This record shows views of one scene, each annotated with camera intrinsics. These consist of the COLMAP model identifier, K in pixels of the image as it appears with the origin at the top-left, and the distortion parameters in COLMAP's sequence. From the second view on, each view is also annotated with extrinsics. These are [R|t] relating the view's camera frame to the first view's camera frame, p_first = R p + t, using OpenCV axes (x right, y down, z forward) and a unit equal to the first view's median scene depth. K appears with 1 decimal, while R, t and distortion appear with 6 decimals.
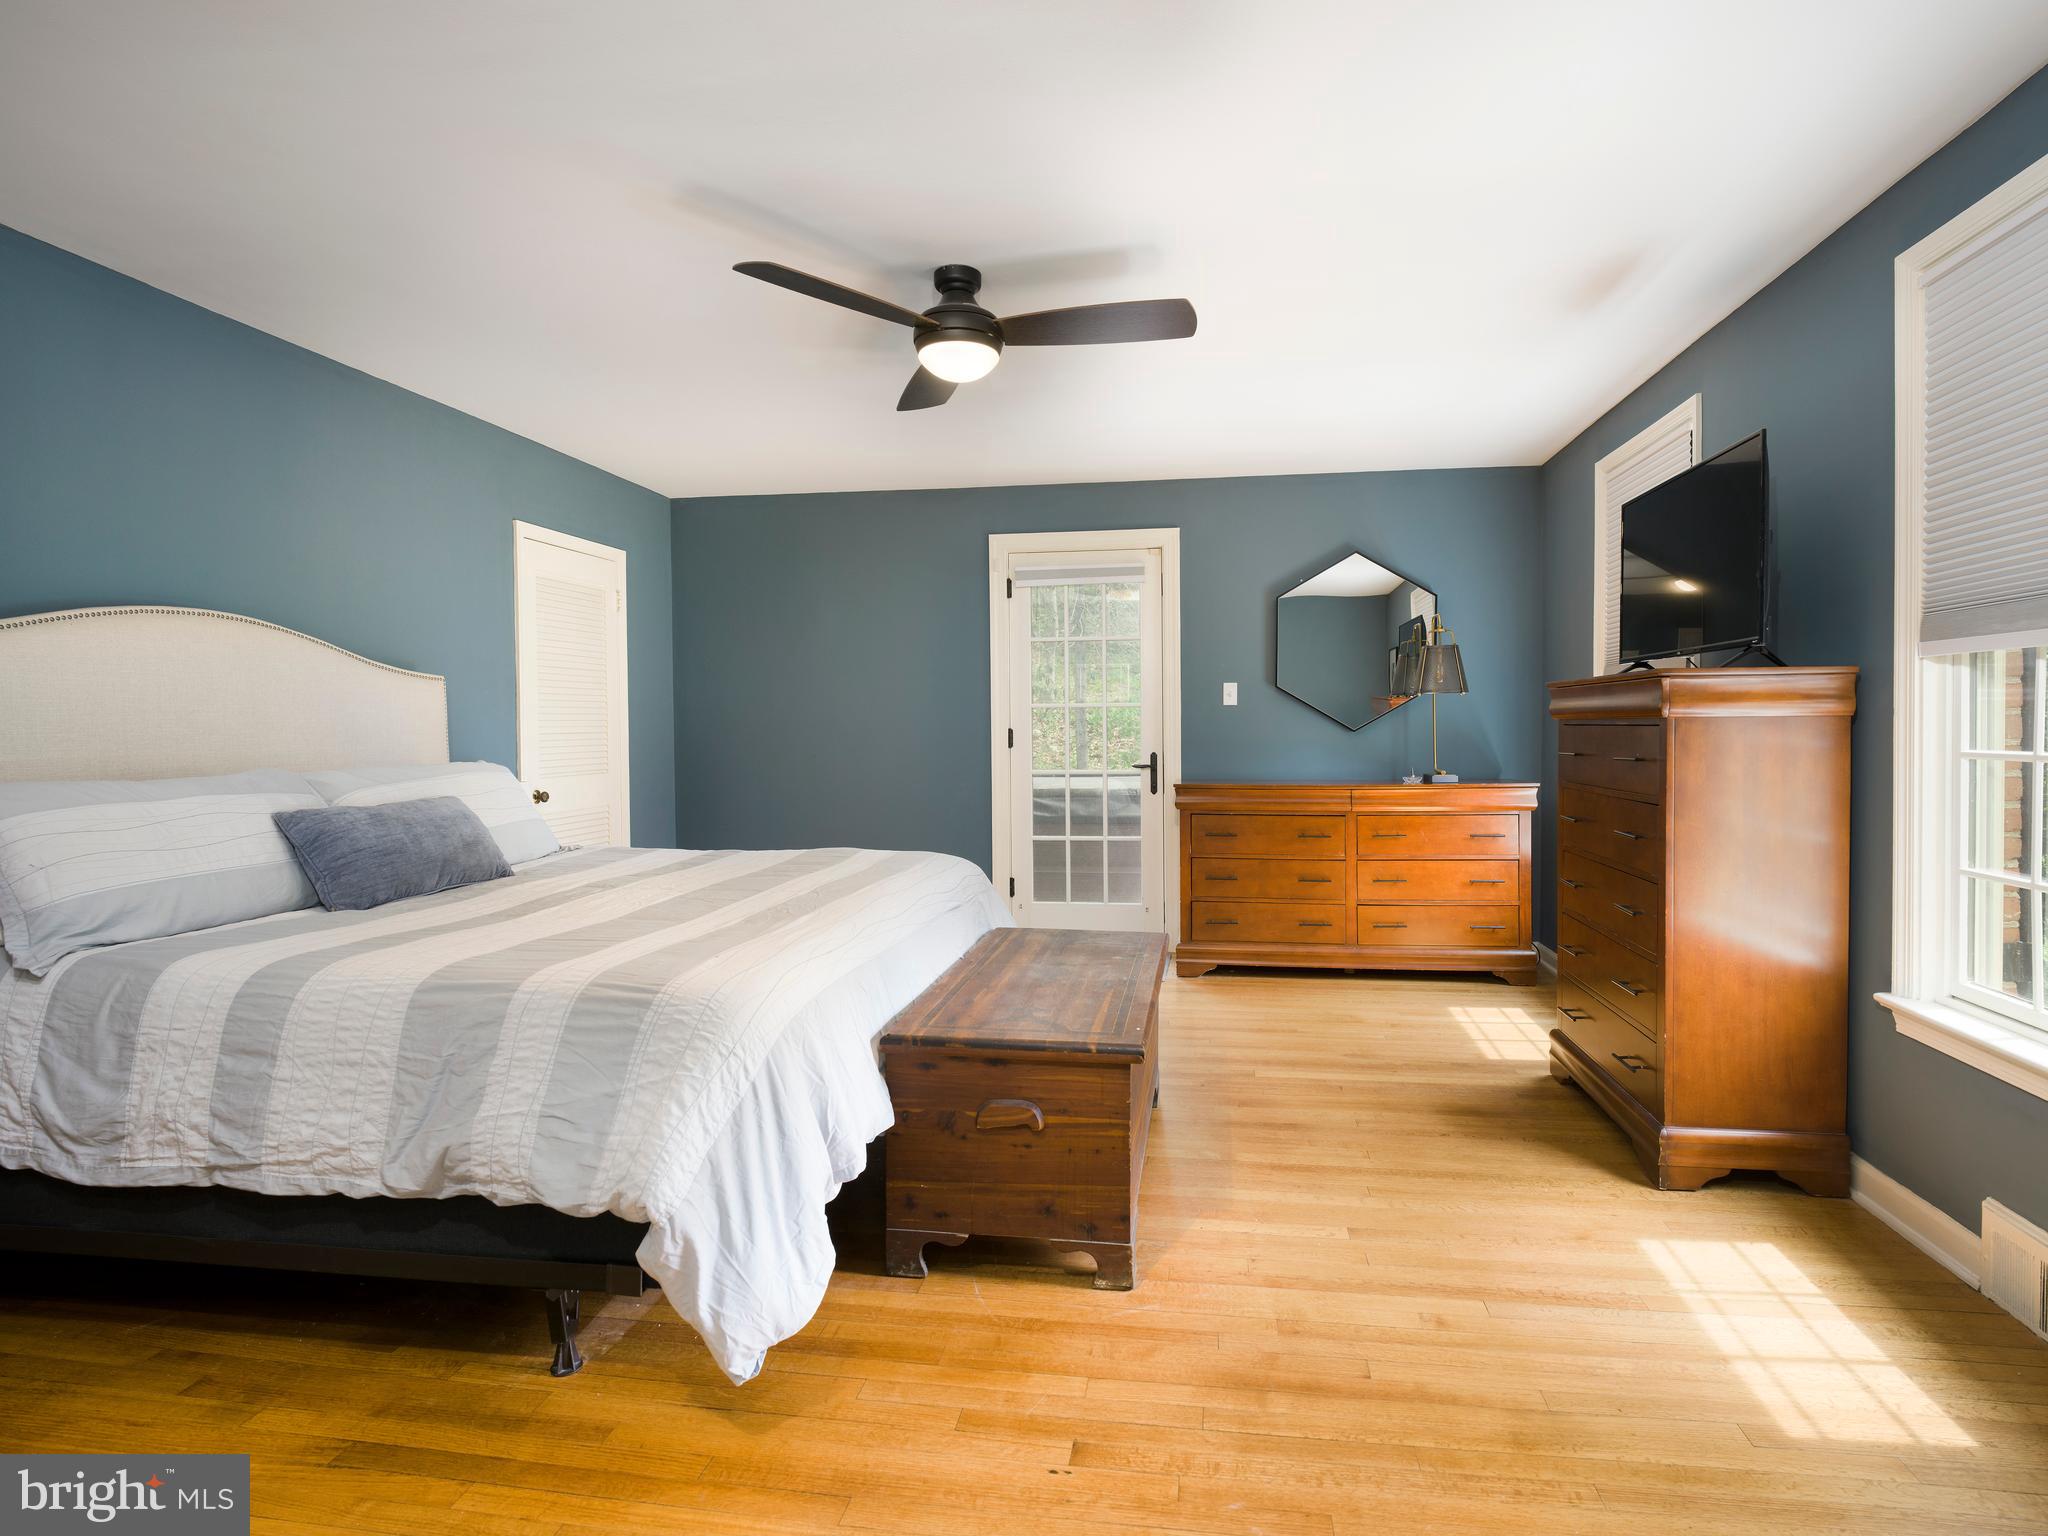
lens RADIAL K [[1044.7, 0, 1044.3], [0, 1044.7, 752.7], [0, 0, 1]] dist [-0.013382, 0.001452]
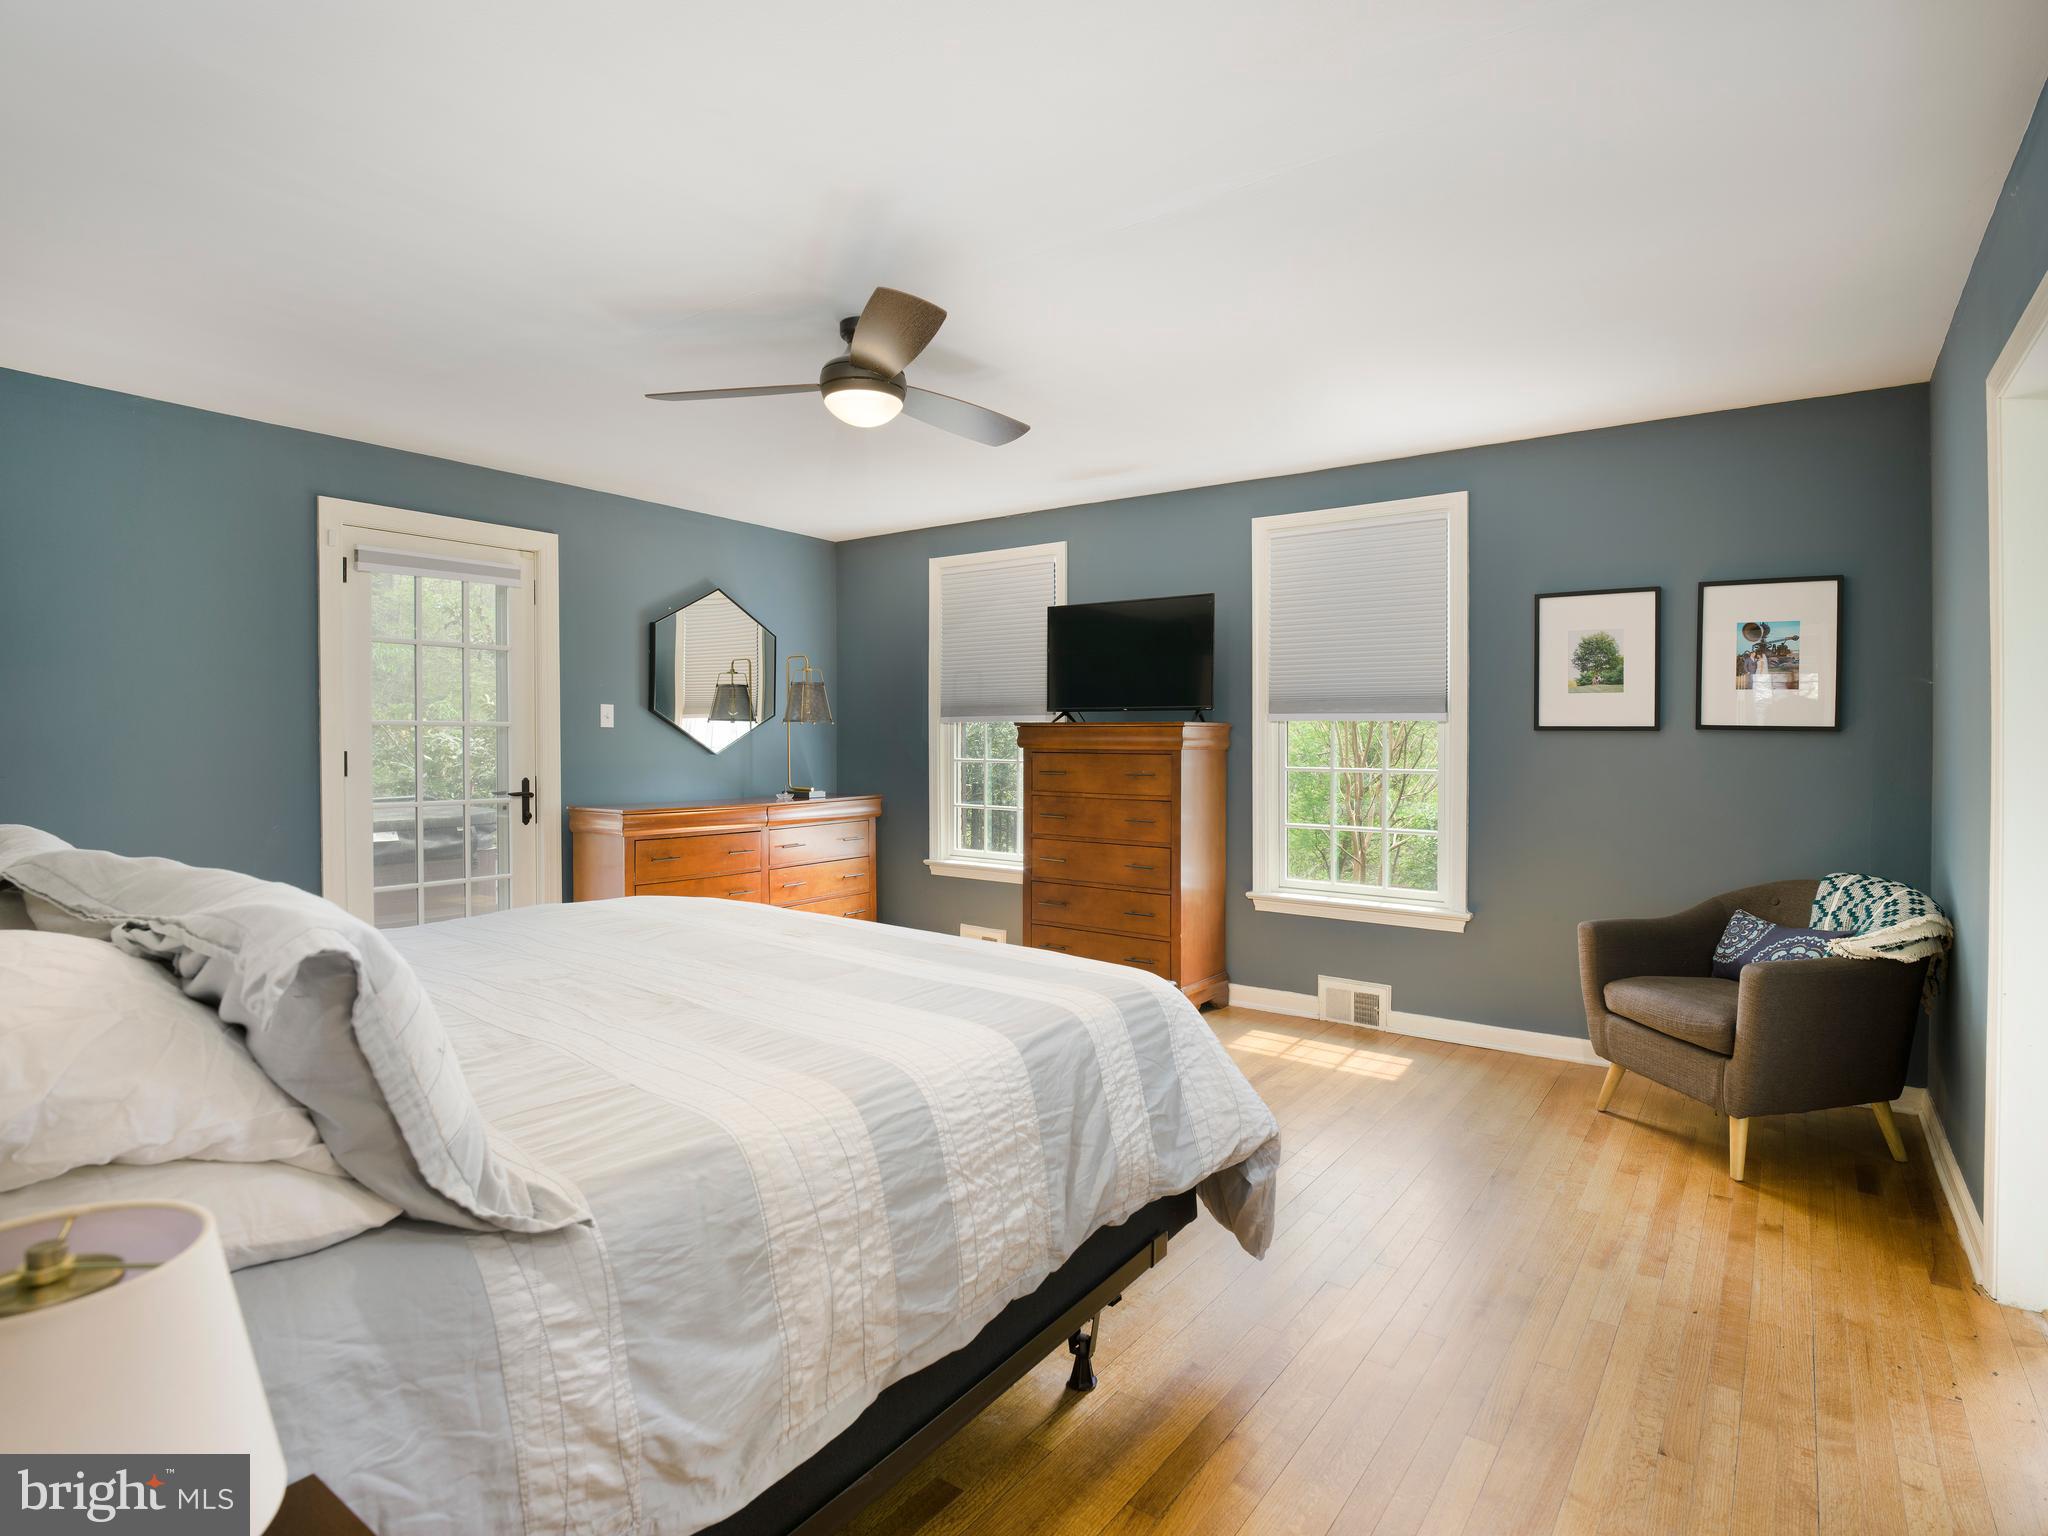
lens RADIAL K [[1044.7, 0, 1040.7], [0, 1044.7, 761.4], [0, 0, 1]] dist [-0.013382, 0.001452]
pose [[0.463885, -0.008446, 0.885855, -1.280890], [0.014874, 0.999888, 0.001745, -0.025442], [-0.885771, 0.012367, 0.463959, 0.506126]]
